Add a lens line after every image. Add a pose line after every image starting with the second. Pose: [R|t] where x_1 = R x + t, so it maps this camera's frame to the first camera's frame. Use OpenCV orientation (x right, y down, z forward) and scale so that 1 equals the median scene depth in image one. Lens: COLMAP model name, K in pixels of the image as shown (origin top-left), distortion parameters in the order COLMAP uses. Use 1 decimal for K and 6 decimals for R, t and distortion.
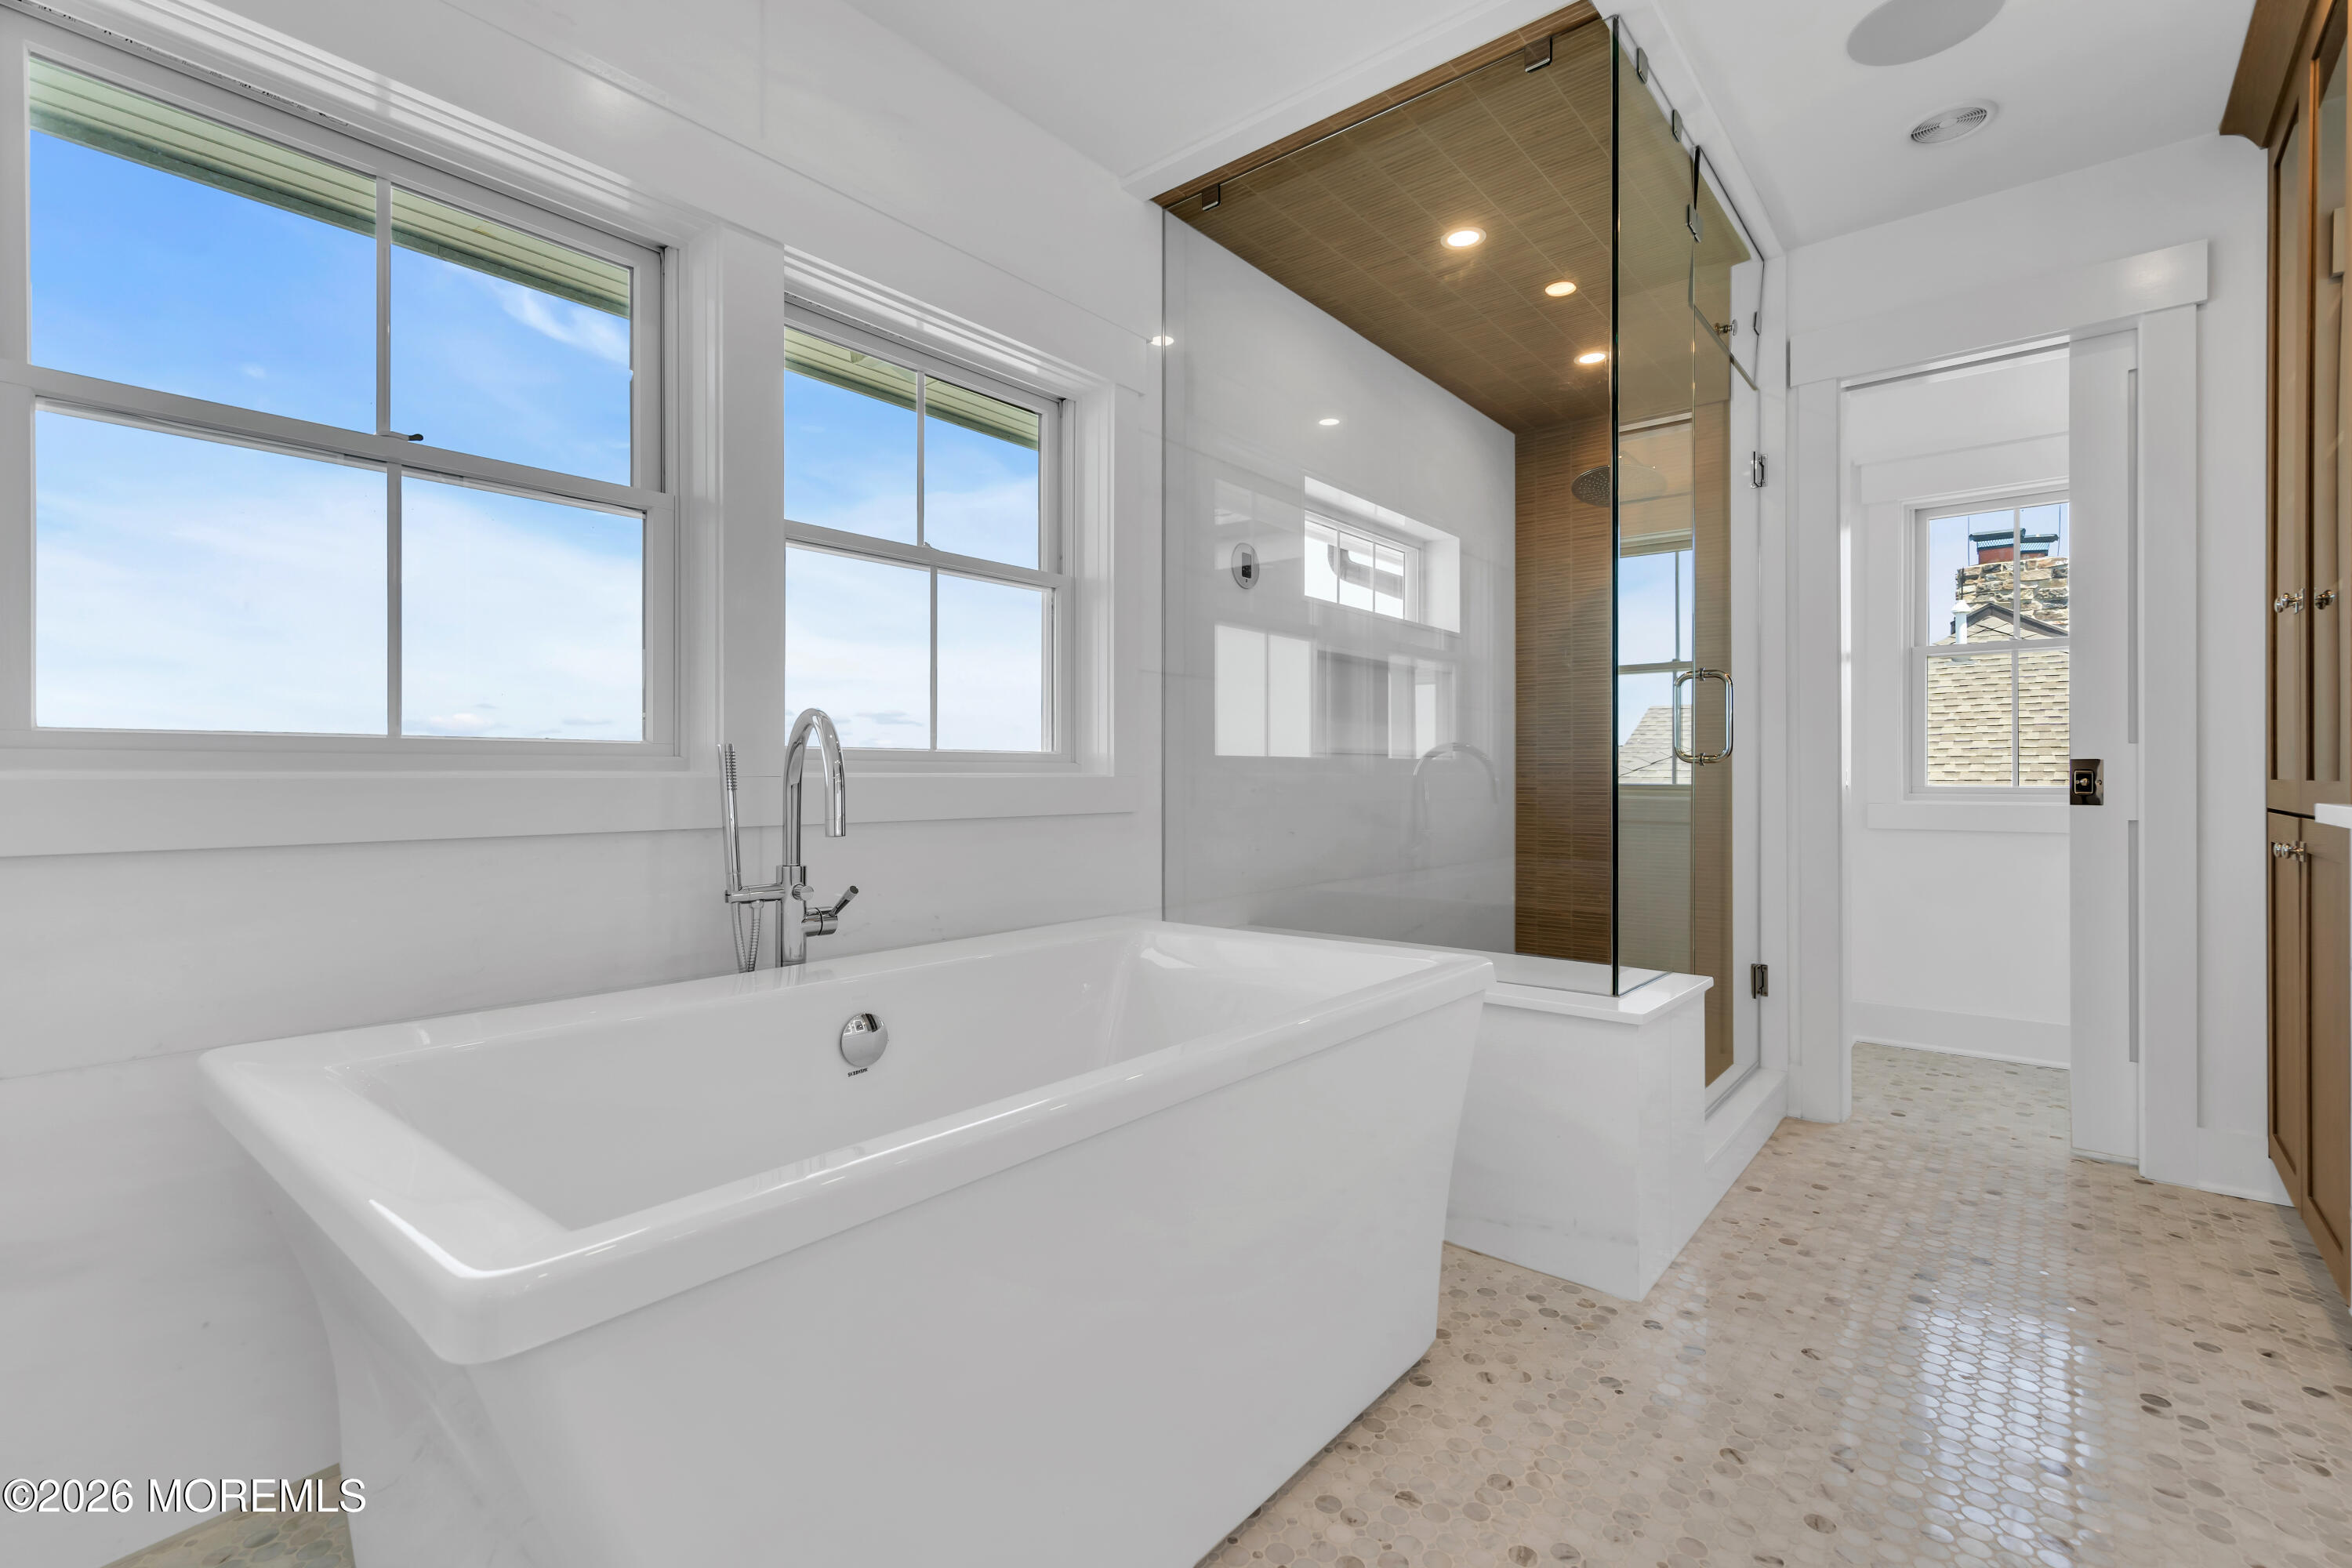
lens RADIAL K [[1061.0, 0, 1159.4], [0, 1061.0, 778.5], [0, 0, 1]] dist [-0.000396, -0.000482]
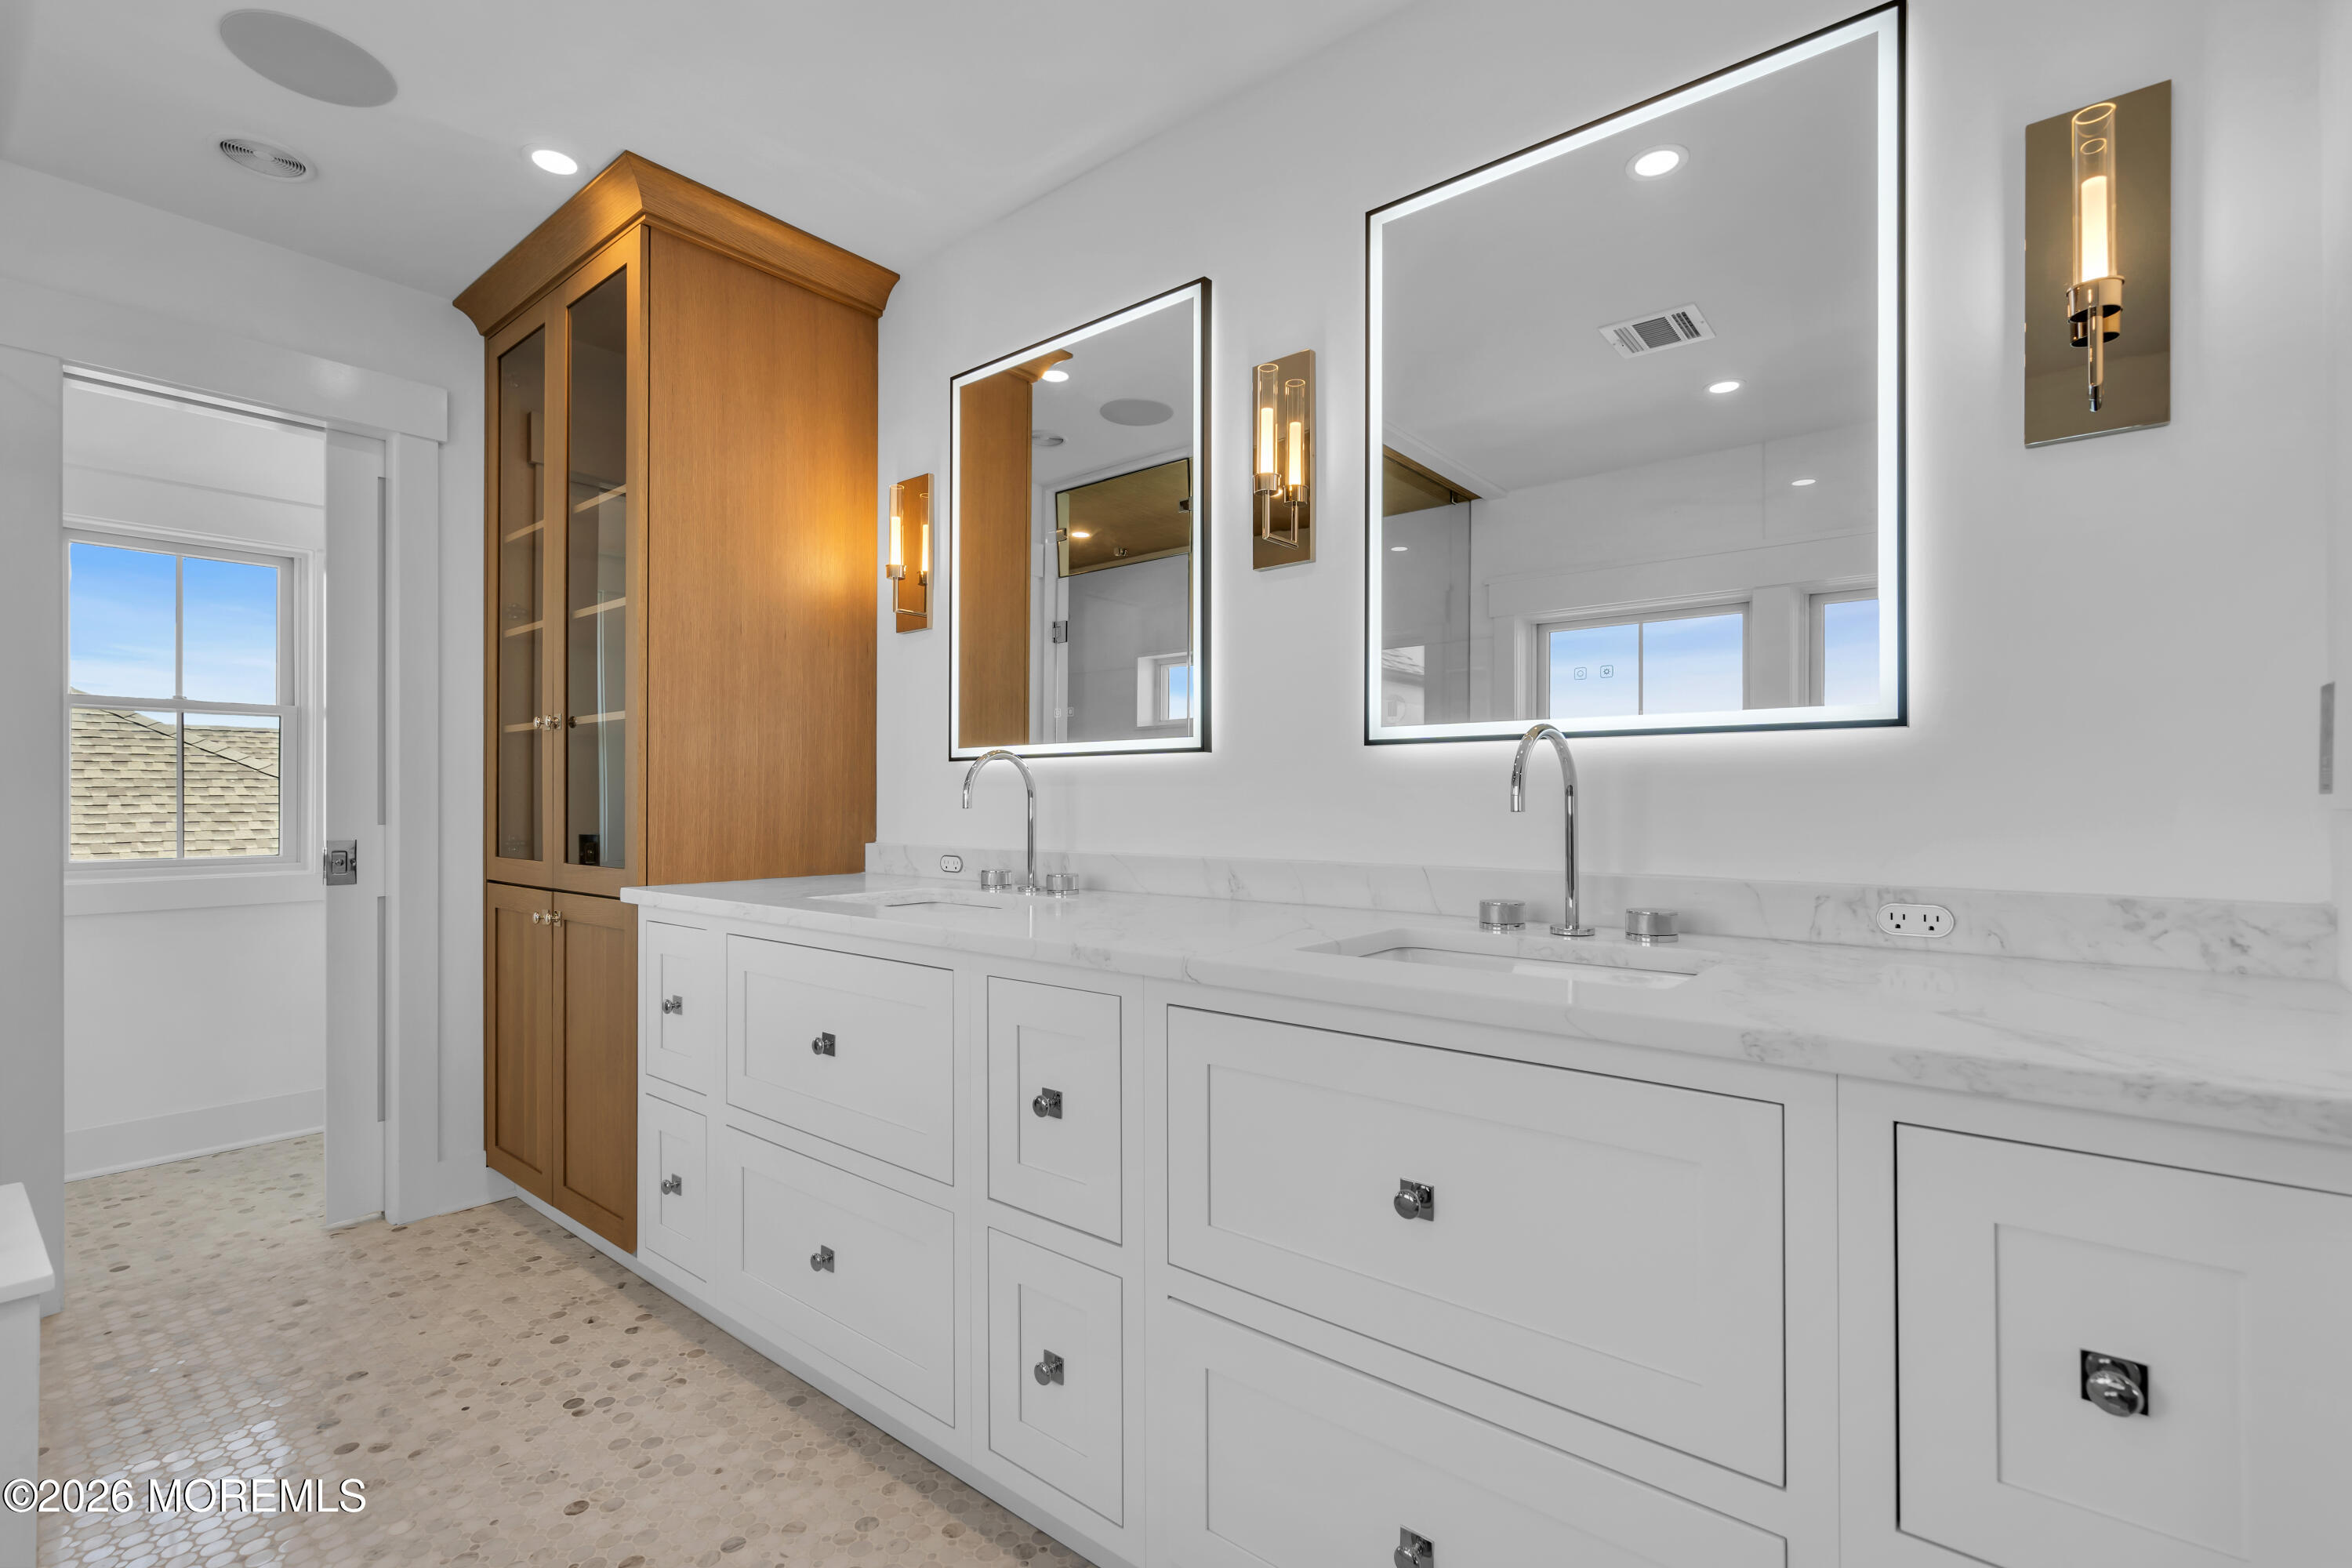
lens RADIAL K [[1061.0, 0, 1164.3], [0, 1061.0, 795.5], [0, 0, 1]] dist [-0.000396, -0.000482]
pose [[-0.005049, 0.005539, 0.999972, -0.175783], [0.002023, 0.999983, -0.005528, -0.059999], [-0.999985, 0.001995, -0.005060, 0.231626]]
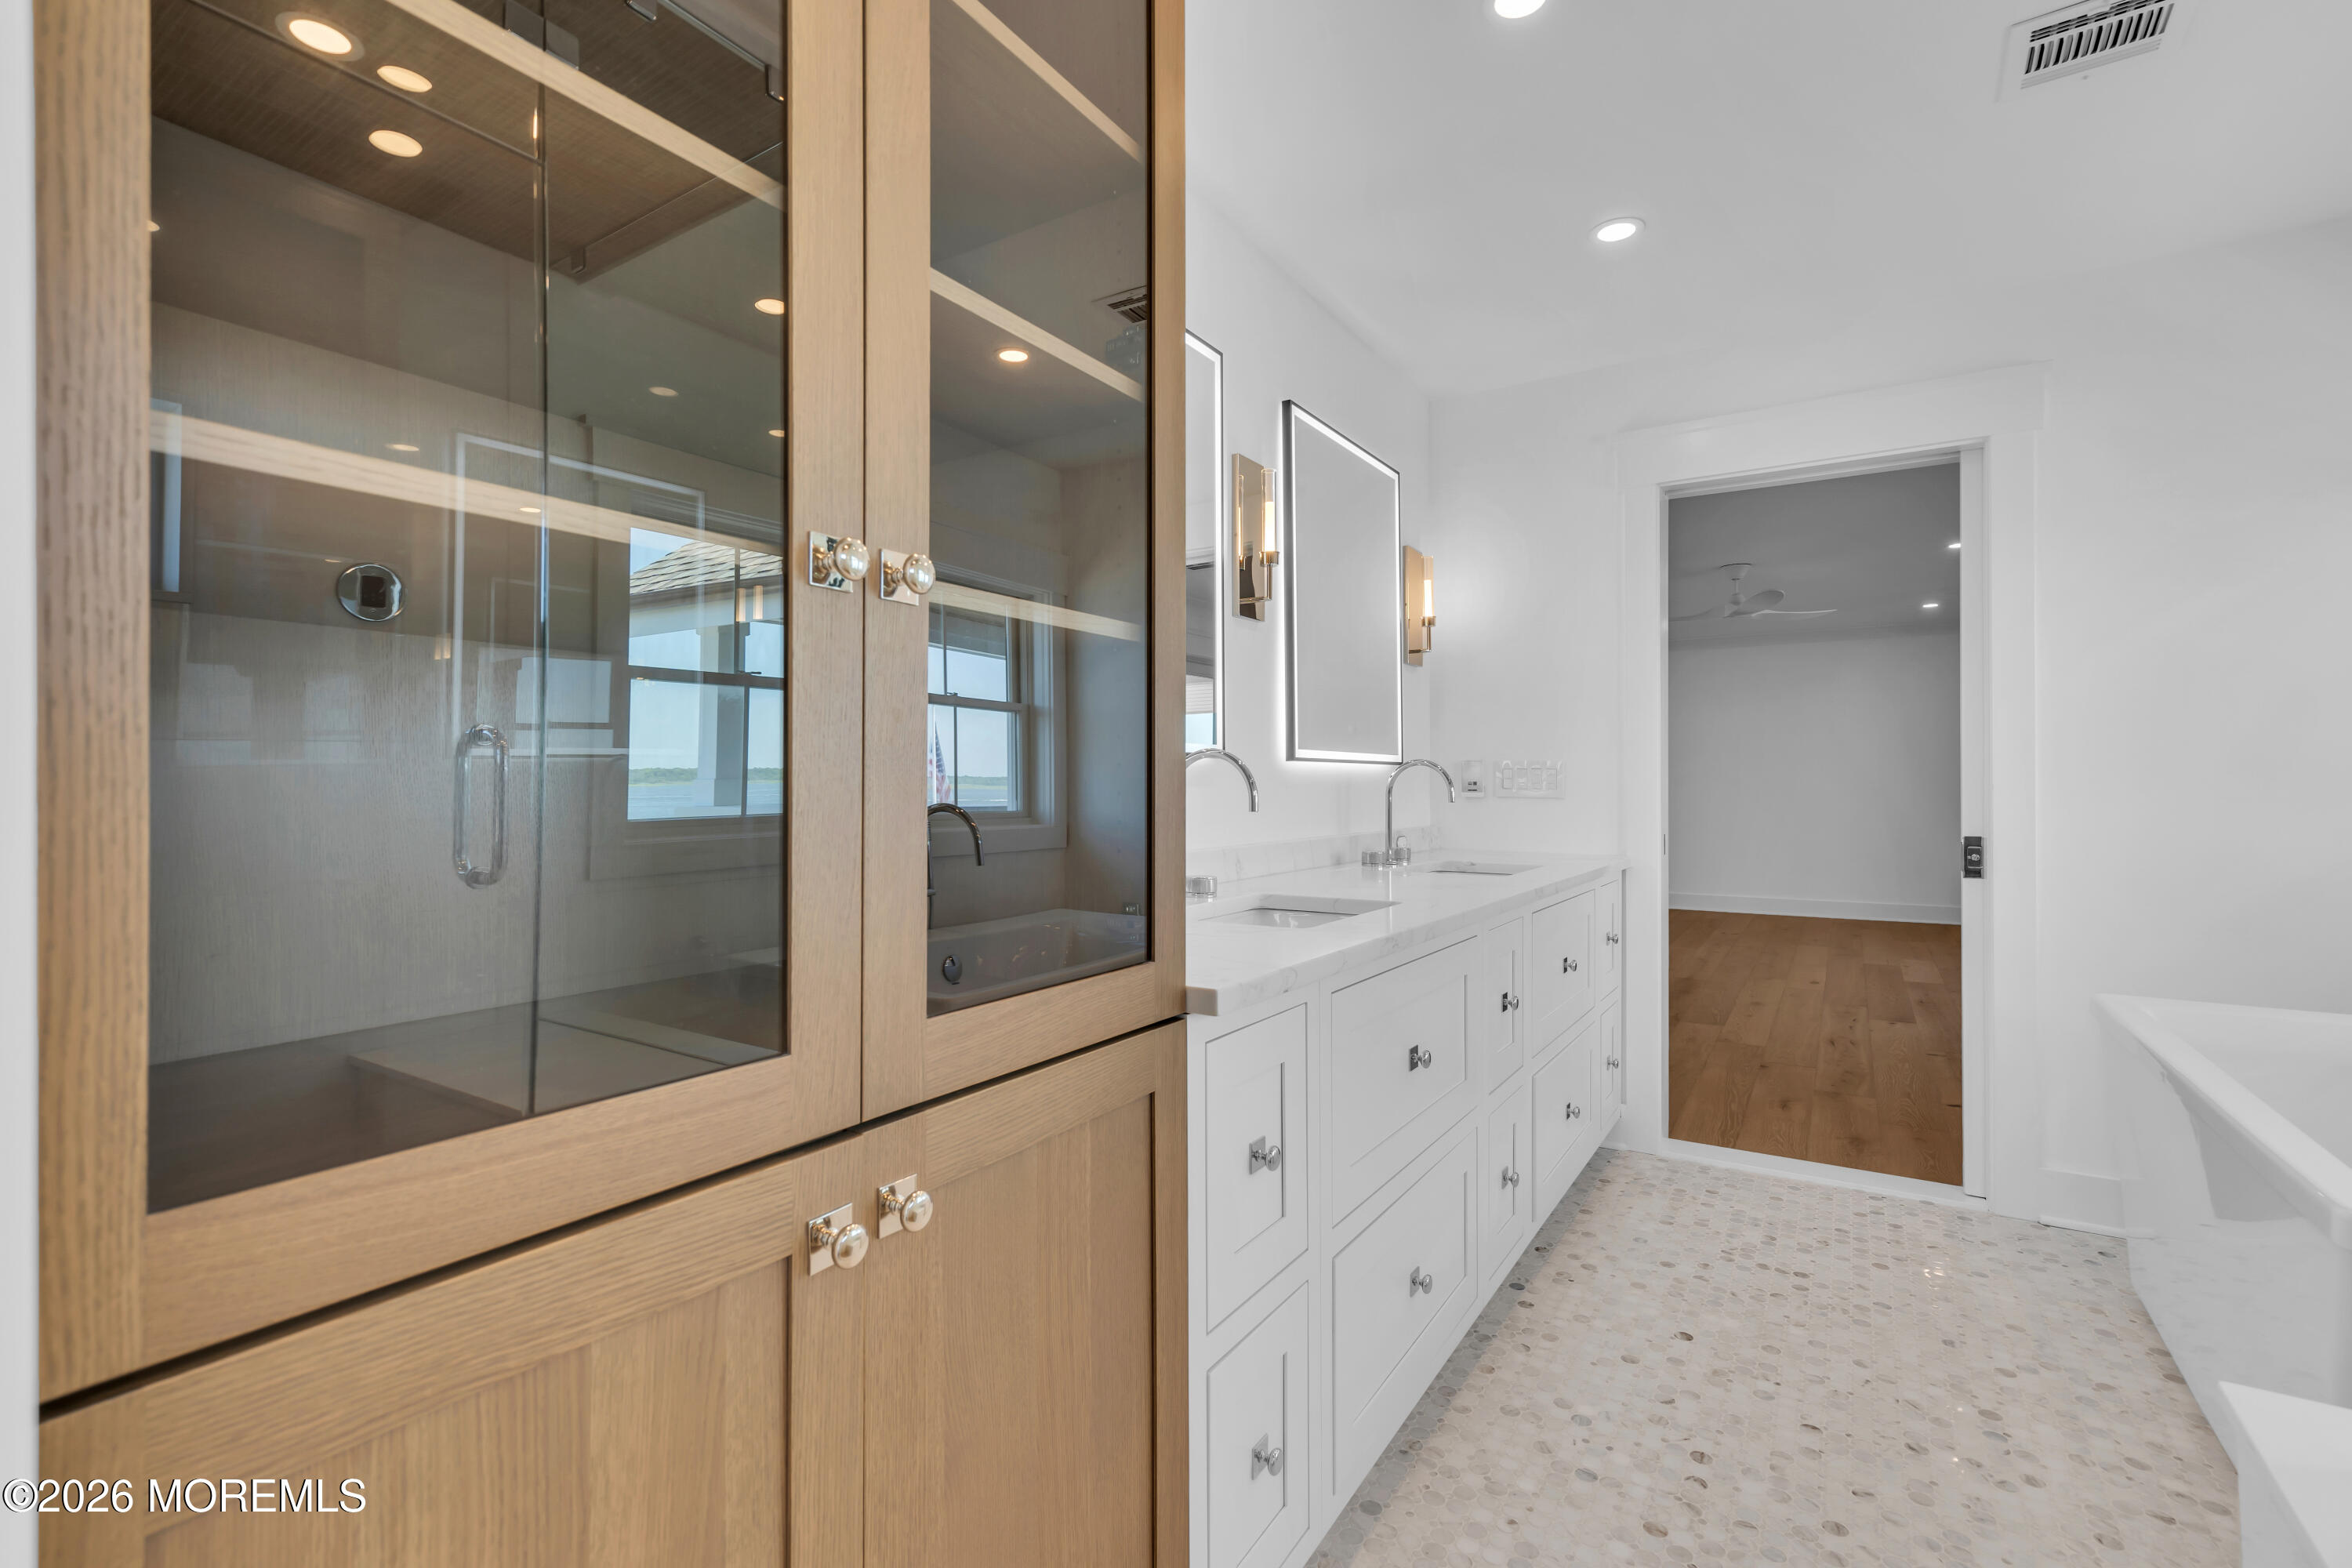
lens RADIAL K [[1061.0, 0, 1173.1], [0, 1061.0, 781.2], [0, 0, 1]] dist [-0.000396, -0.000482]
pose [[-0.991990, 0.002483, -0.126288, 0.851060], [0.003075, 0.999985, -0.004491, -0.067573], [0.126275, -0.004843, -0.991983, 1.174324]]
